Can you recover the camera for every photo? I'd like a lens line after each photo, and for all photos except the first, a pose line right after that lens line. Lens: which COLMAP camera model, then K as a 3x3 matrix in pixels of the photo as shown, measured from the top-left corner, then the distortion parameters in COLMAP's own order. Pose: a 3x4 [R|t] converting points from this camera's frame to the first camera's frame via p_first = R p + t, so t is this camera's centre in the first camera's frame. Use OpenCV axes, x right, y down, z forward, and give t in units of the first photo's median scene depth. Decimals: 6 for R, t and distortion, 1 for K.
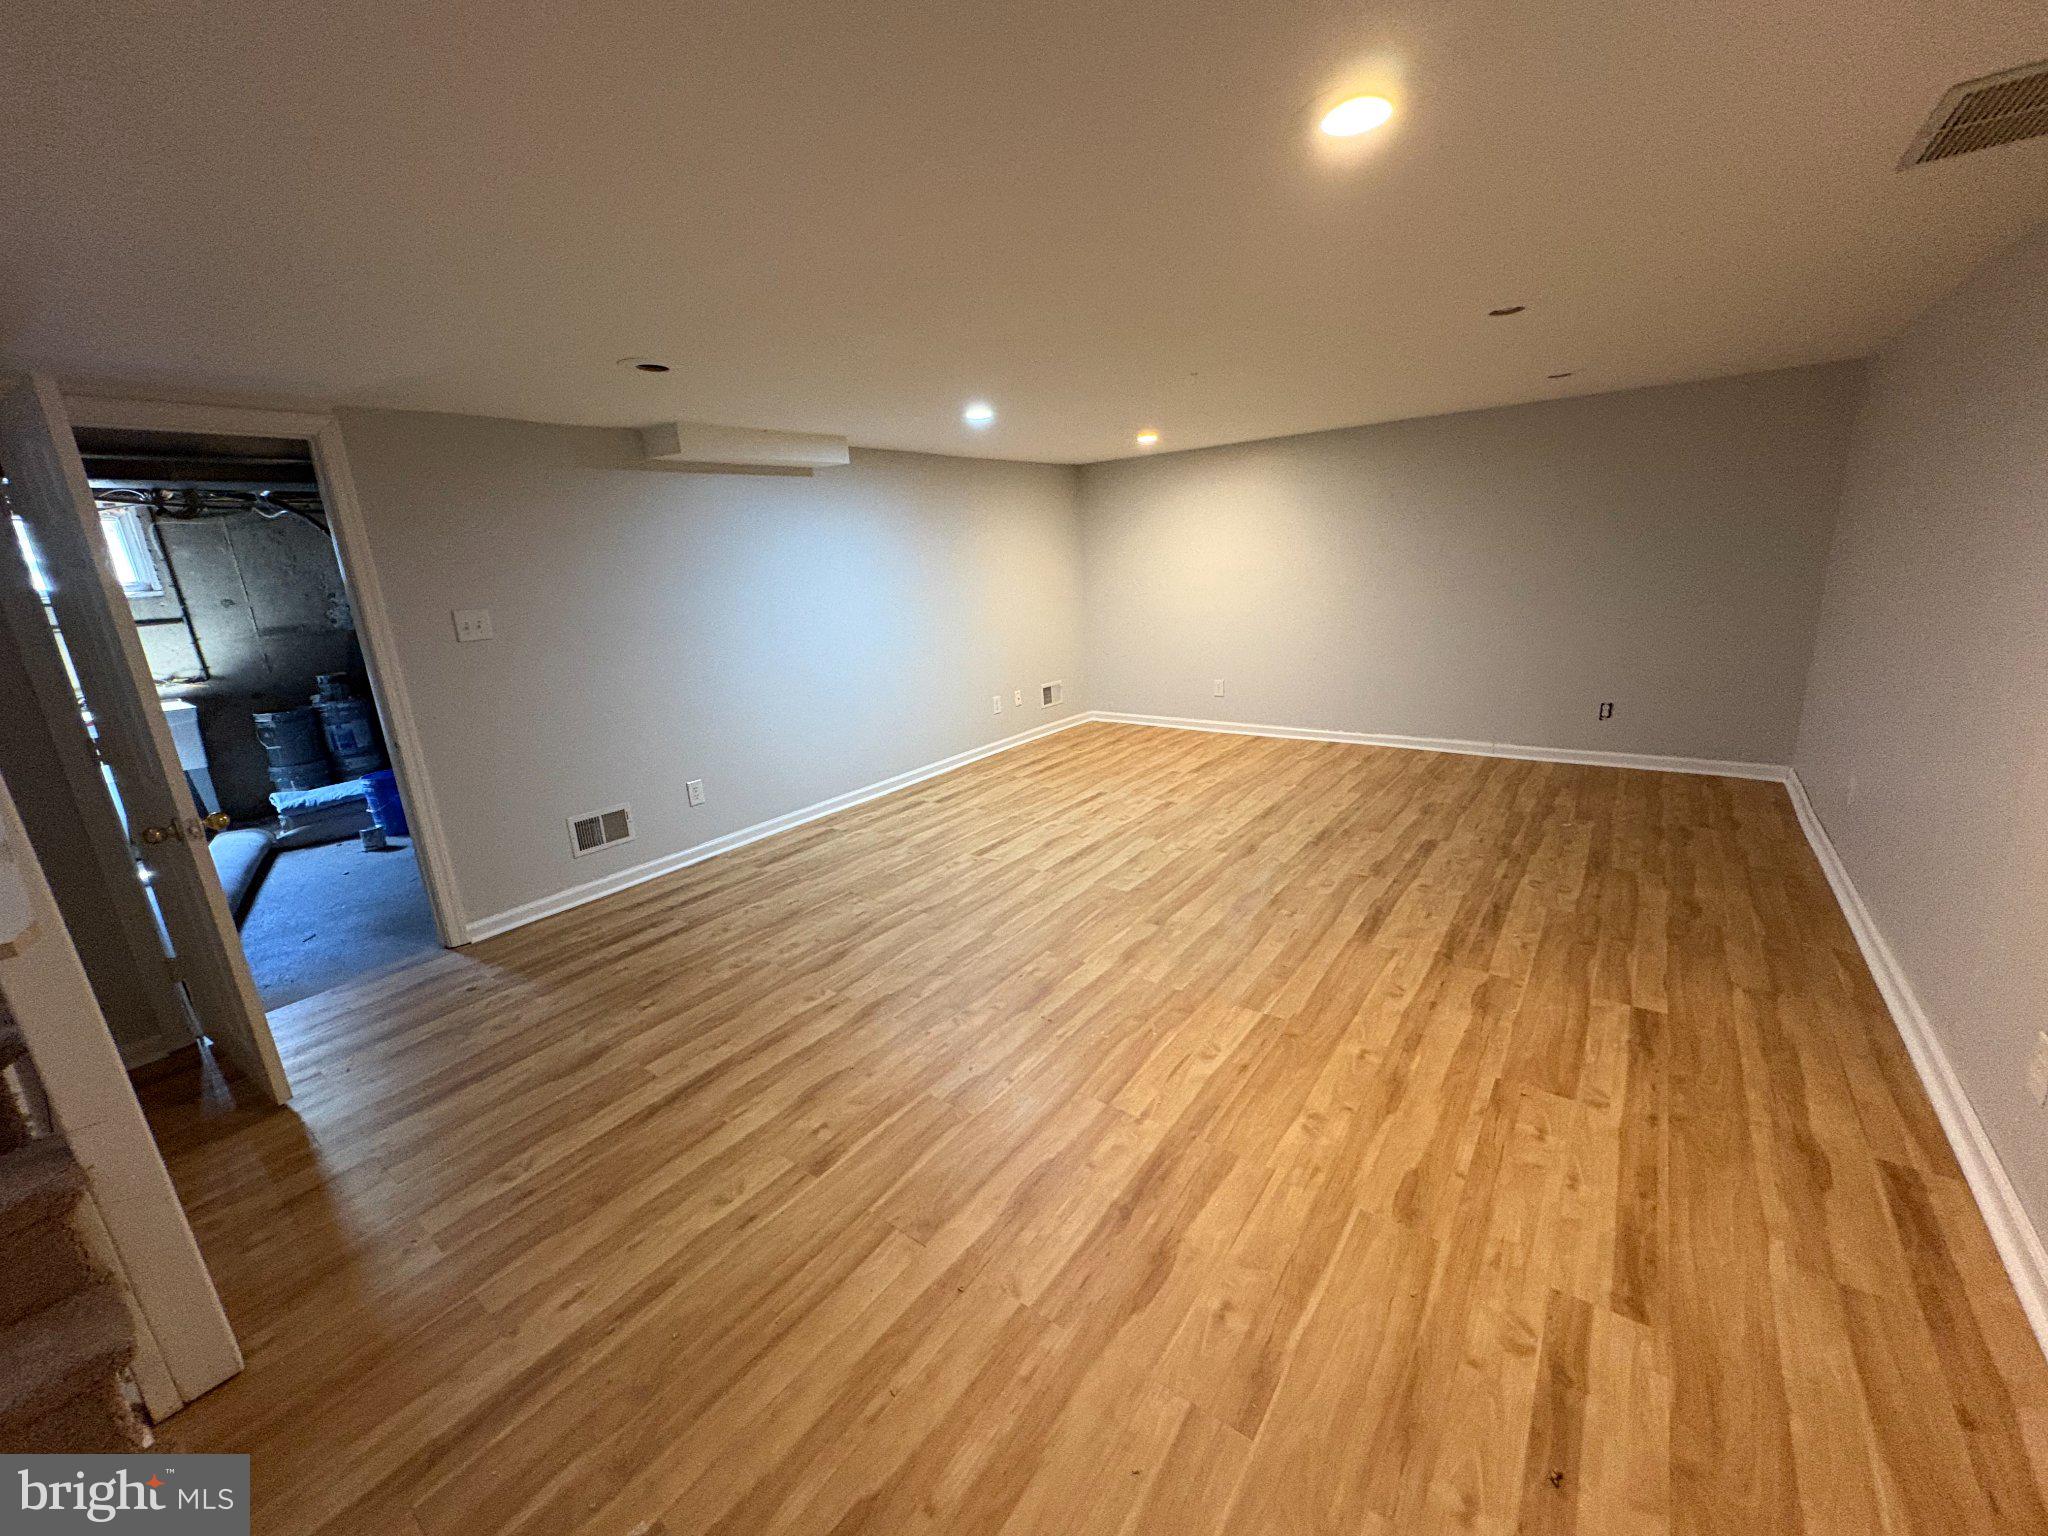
lens RADIAL K [[826.4, 0, 1024.0], [0, 826.4, 768.0], [0, 0, 1]] dist [0.003559, 0.000294]
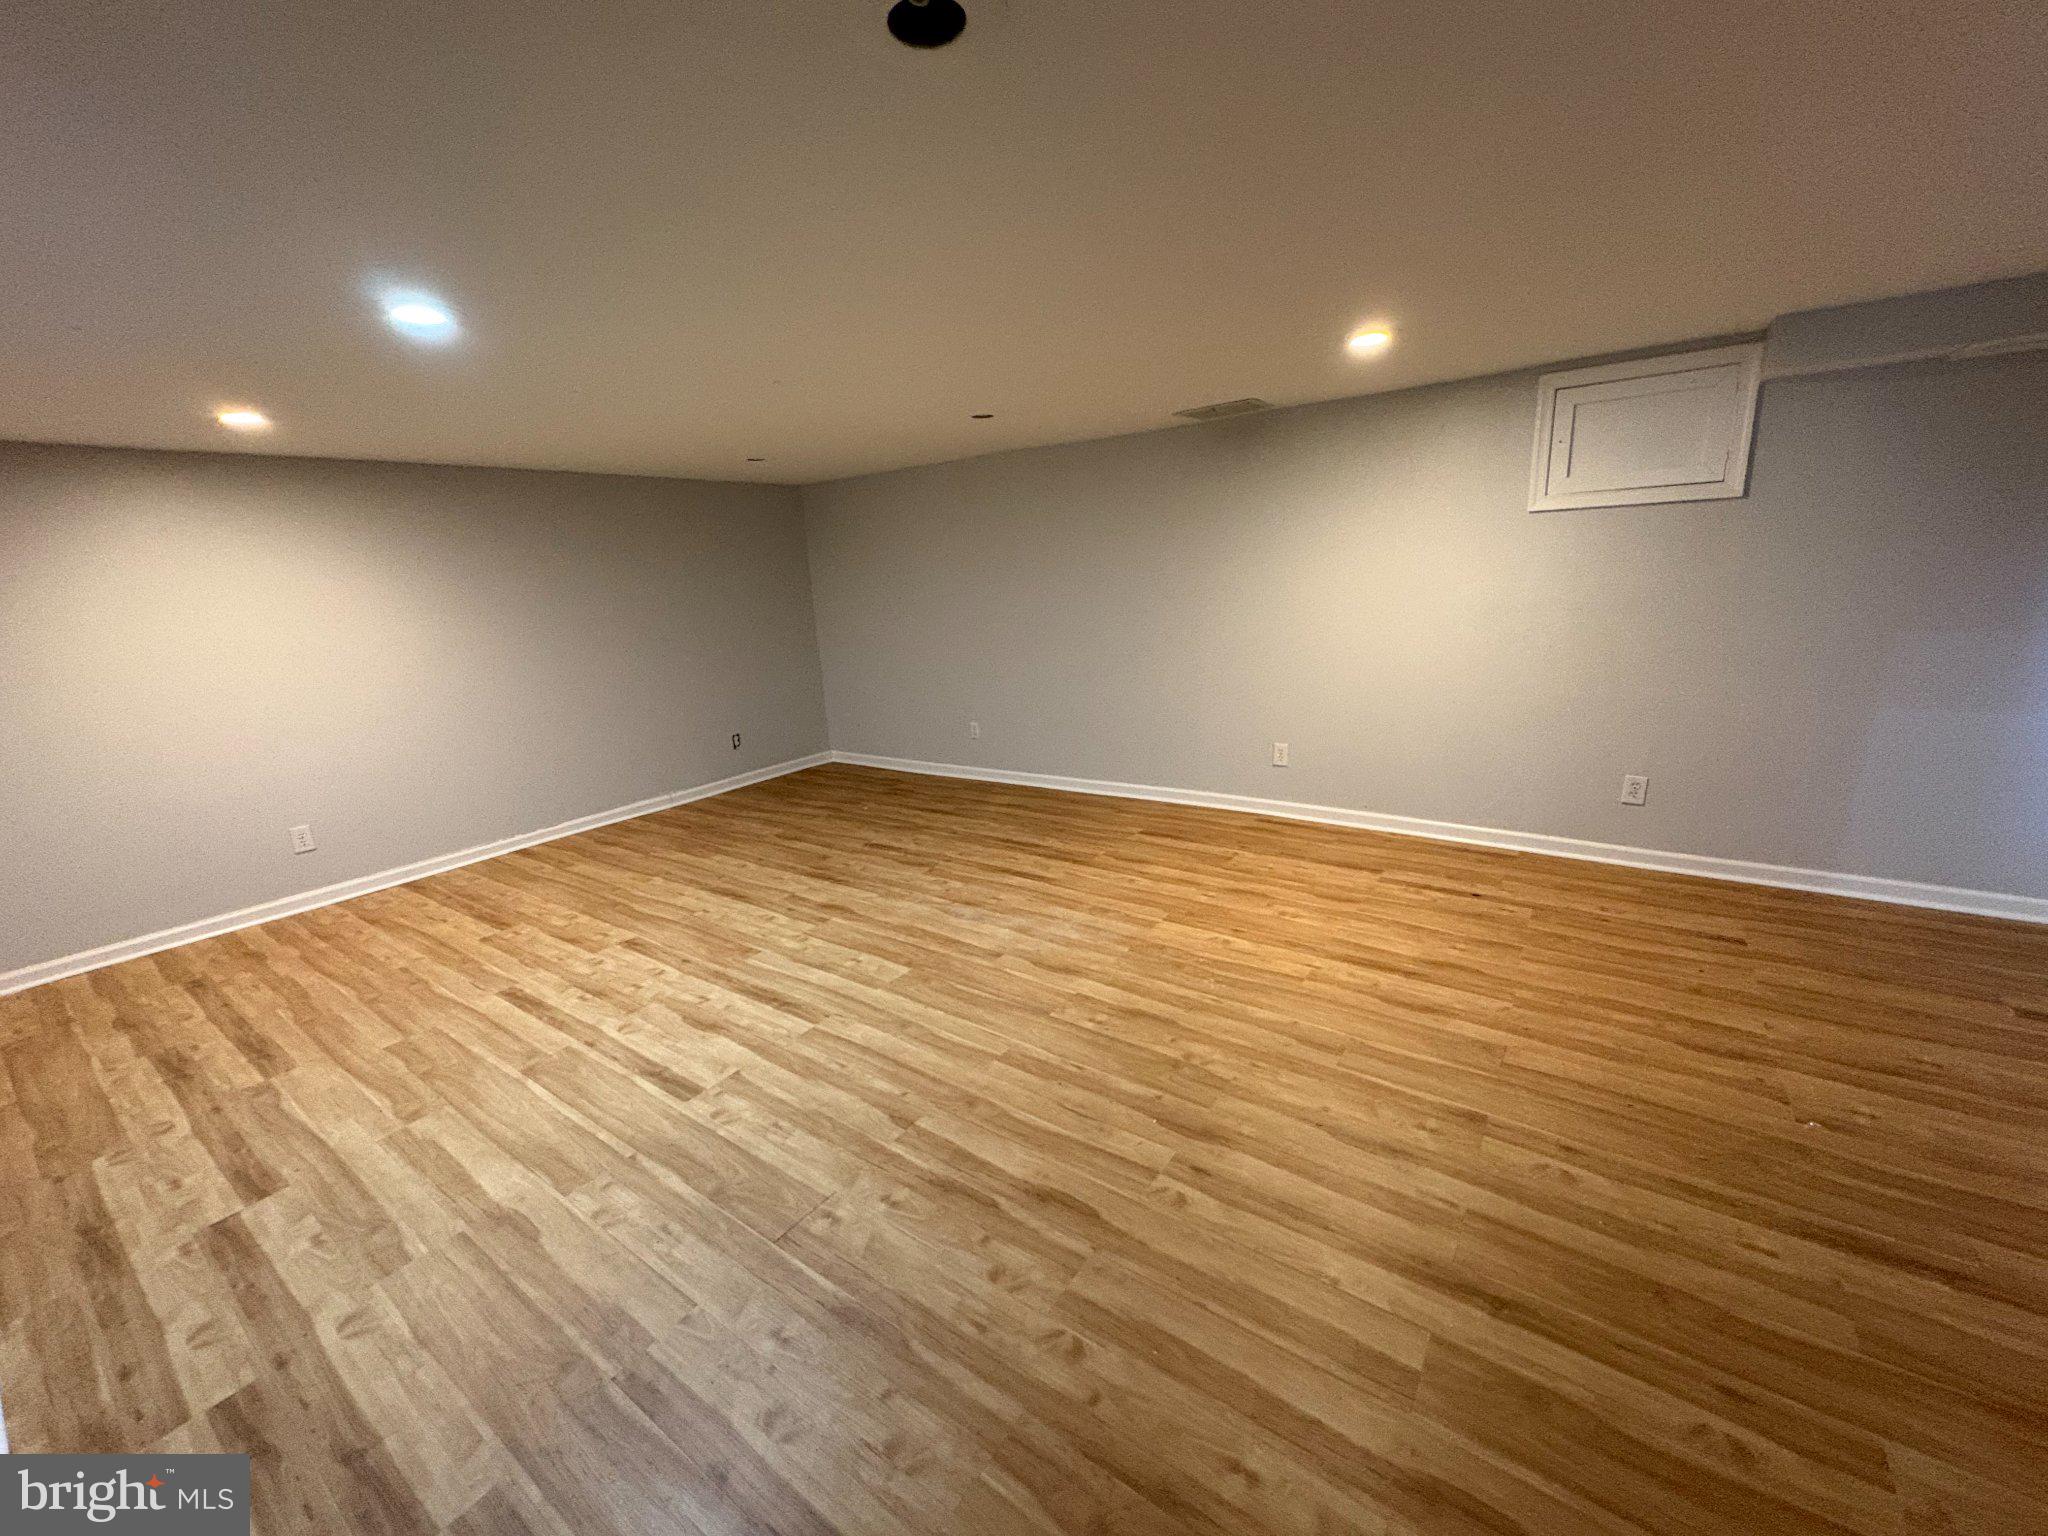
lens RADIAL K [[814.6, 0, 1023.6], [0, 814.6, 765.1], [0, 0, 1]] dist [-0.000357, -0.000021]
pose [[-0.020783, -0.177267, 0.983943, -0.651274], [0.306844, 0.935528, 0.175026, -0.156661], [-0.951533, 0.305555, 0.034950, 0.770076]]
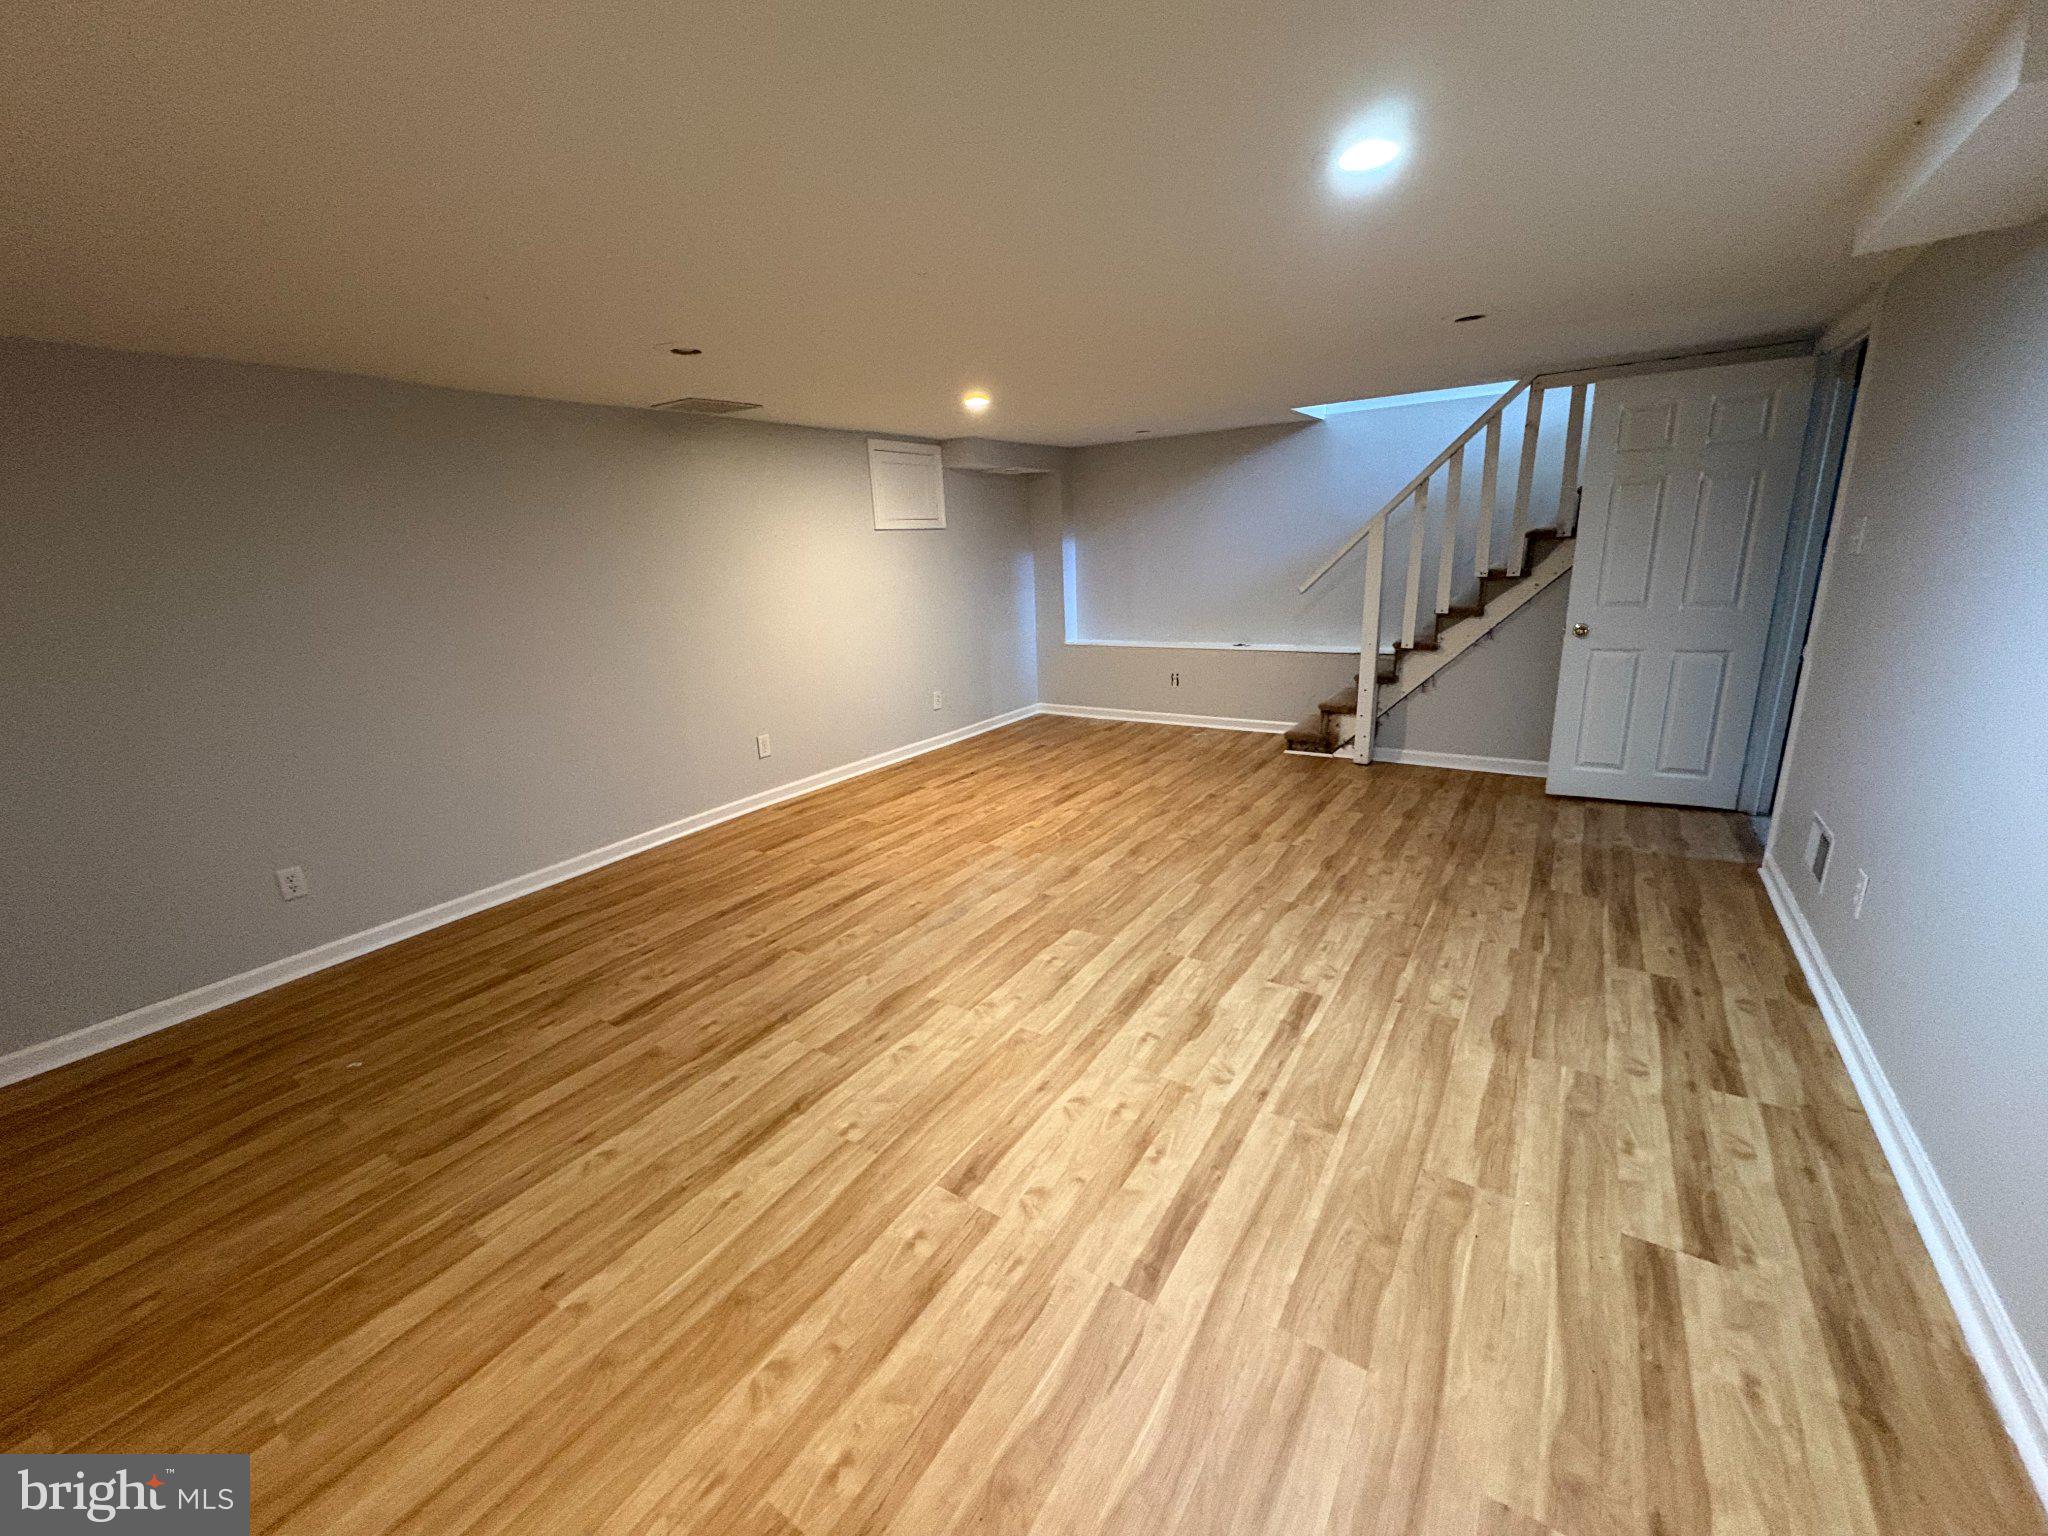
lens RADIAL K [[814.6, 0, 1023.6], [0, 814.6, 765.1], [0, 0, 1]] dist [-0.000357, -0.000021]
pose [[-0.992683, 0.118648, -0.022448, 0.169893], [0.091671, 0.861470, 0.499466, -0.416518], [0.078599, 0.493754, -0.866042, 1.598792]]
